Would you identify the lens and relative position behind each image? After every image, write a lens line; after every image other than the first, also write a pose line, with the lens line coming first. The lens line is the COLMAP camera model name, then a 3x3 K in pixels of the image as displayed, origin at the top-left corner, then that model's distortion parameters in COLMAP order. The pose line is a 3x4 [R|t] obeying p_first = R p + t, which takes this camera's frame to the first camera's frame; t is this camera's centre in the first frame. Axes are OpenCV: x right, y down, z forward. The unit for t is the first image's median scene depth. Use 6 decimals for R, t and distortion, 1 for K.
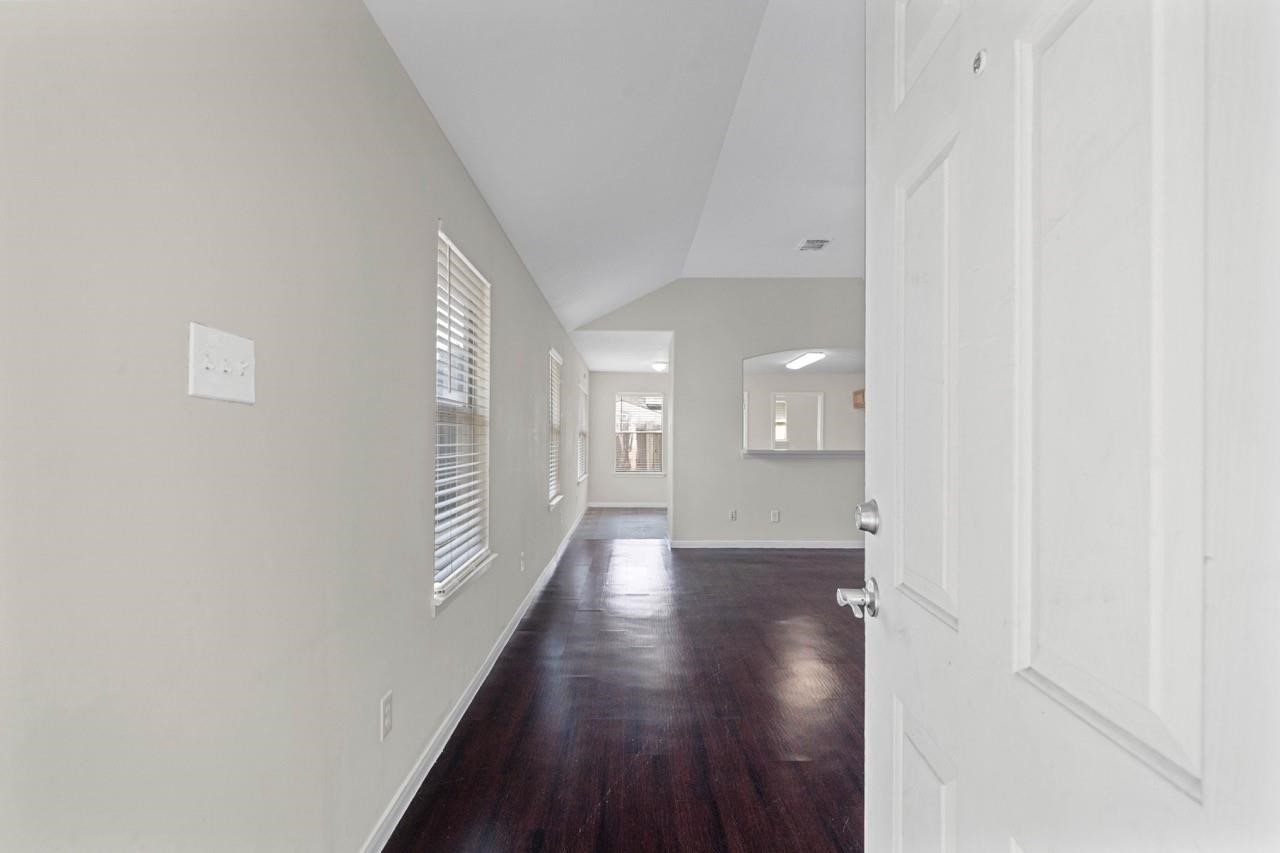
lens RADIAL K [[594.2, 0, 638.2], [0, 594.2, 419.6], [0, 0, 1]] dist [-0.015257, -0.000256]
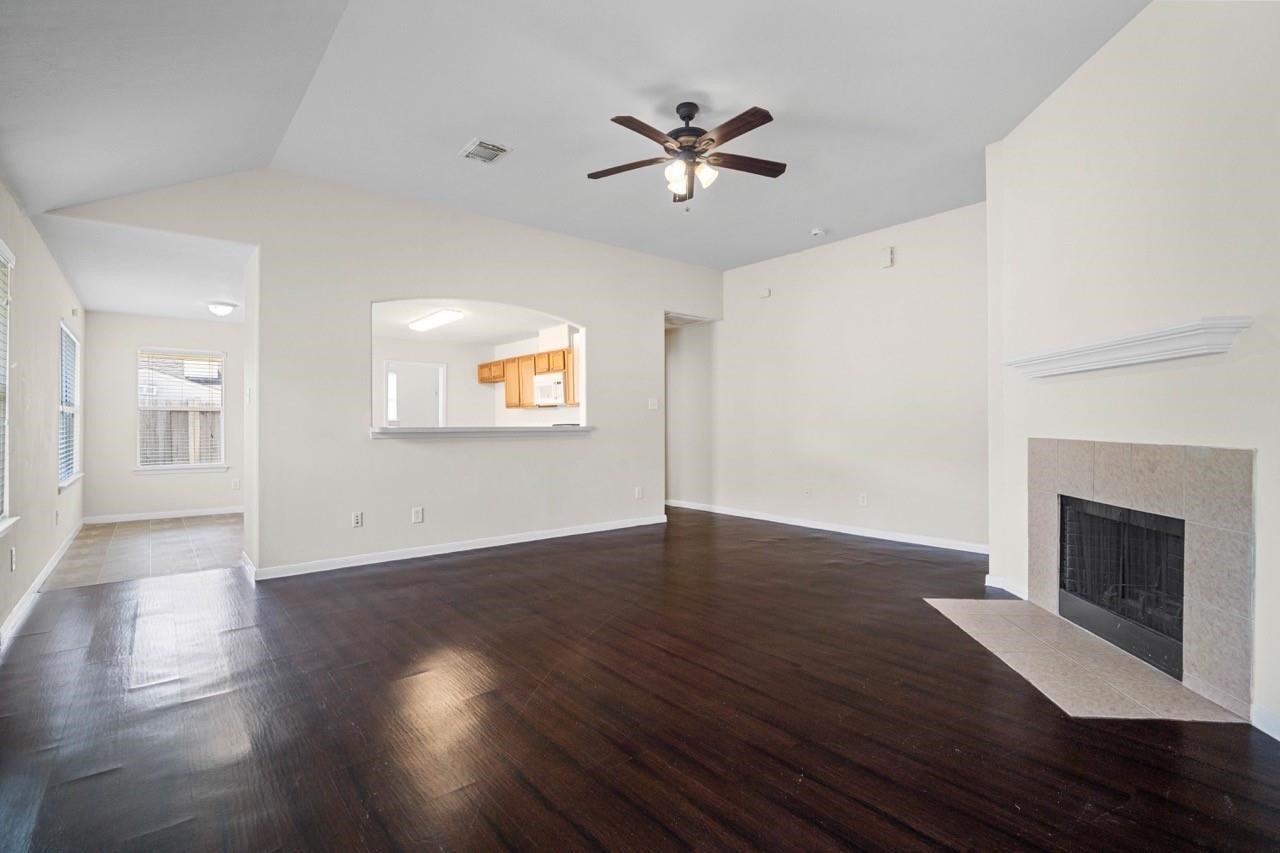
lens RADIAL K [[594.2, 0, 638.2], [0, 594.2, 419.6], [0, 0, 1]] dist [-0.015257, -0.000256]
pose [[0.781634, -0.002577, 0.623732, -0.015902], [-0.015301, 0.999611, 0.023305, 0.017436], [-0.623549, -0.027760, 0.781291, 0.209635]]
